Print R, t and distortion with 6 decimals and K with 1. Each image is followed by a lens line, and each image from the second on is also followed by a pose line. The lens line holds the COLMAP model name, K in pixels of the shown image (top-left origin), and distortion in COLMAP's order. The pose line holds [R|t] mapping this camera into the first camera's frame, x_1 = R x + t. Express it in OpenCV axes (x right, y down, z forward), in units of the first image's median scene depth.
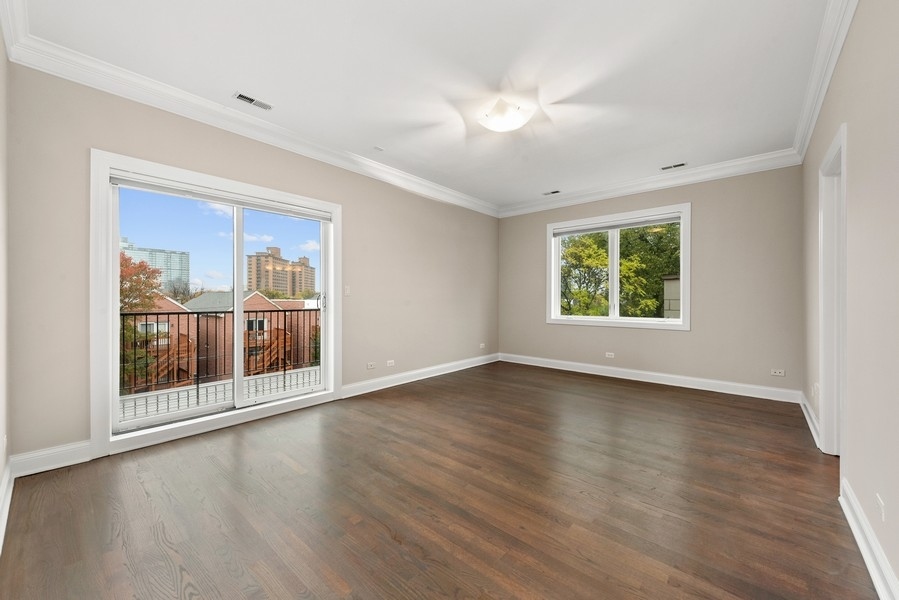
lens RADIAL K [[350.9, 0, 449.5], [0, 350.9, 300.0], [0, 0, 1]] dist [-0.000148, -0.000017]
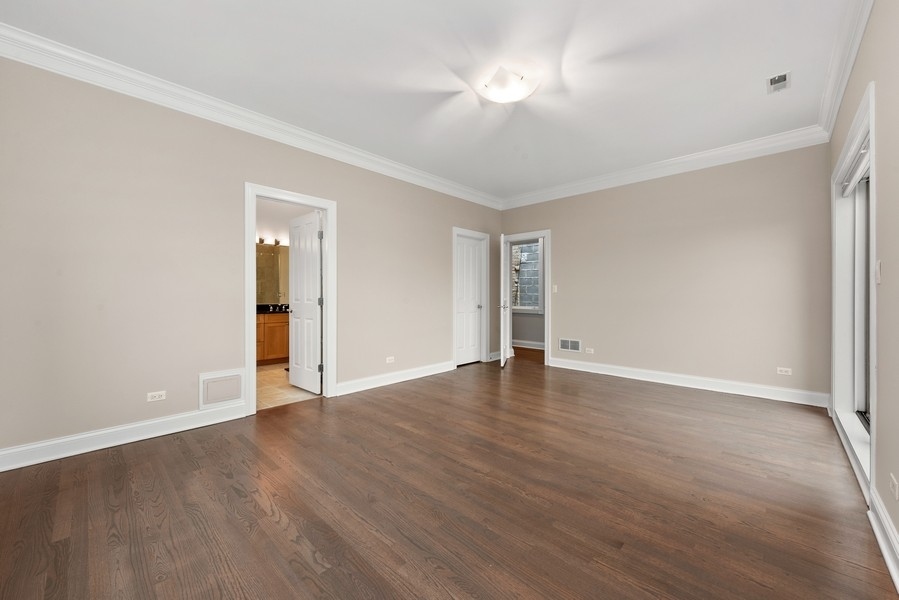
lens RADIAL K [[350.9, 0, 449.5], [0, 350.9, 300.0], [0, 0, 1]] dist [-0.000148, -0.000017]
pose [[-0.999062, -0.002564, 0.043223, 0.264921], [-0.002167, 0.999955, 0.009234, 0.009993], [-0.043244, 0.009132, -0.999023, 1.874342]]
